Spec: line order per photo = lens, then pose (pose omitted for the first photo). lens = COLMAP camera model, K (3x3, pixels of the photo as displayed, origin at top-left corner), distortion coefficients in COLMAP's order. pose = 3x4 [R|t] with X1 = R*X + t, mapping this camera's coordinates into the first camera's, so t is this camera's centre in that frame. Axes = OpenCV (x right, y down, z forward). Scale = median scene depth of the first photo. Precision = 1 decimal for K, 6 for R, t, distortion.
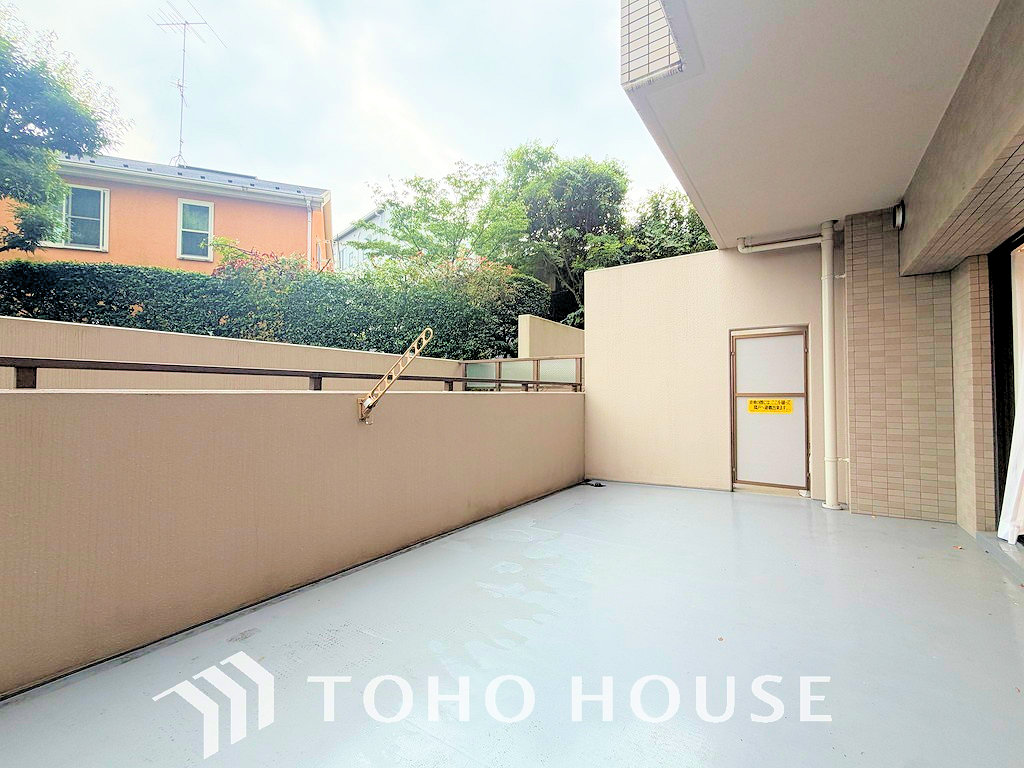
lens RADIAL K [[432.4, 0, 528.4], [0, 432.4, 395.5], [0, 0, 1]] dist [-0.002848, 0.000340]
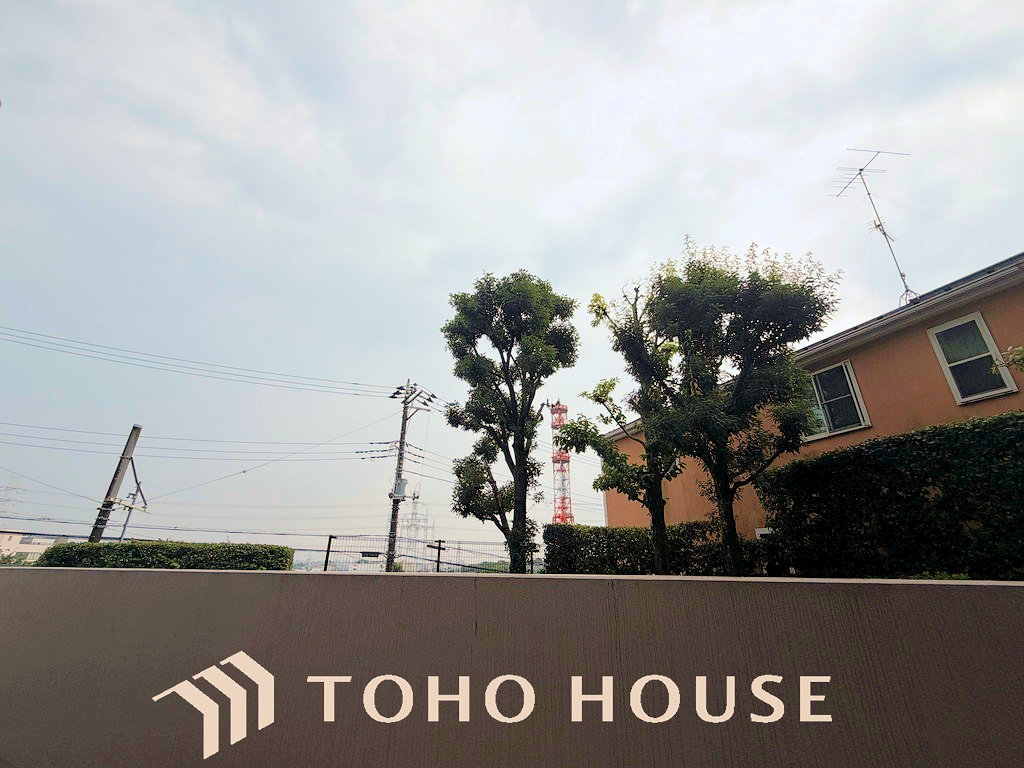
lens RADIAL K [[410.7, 0, 512.0], [0, 410.7, 384.0], [0, 0, 1]] dist [0.000549, 0.000141]
pose [[0.046588, -0.398527, -0.915973, -0.235184], [-0.008711, 0.916771, -0.399317, -0.080308], [0.998876, 0.026582, 0.039239, 0.261005]]
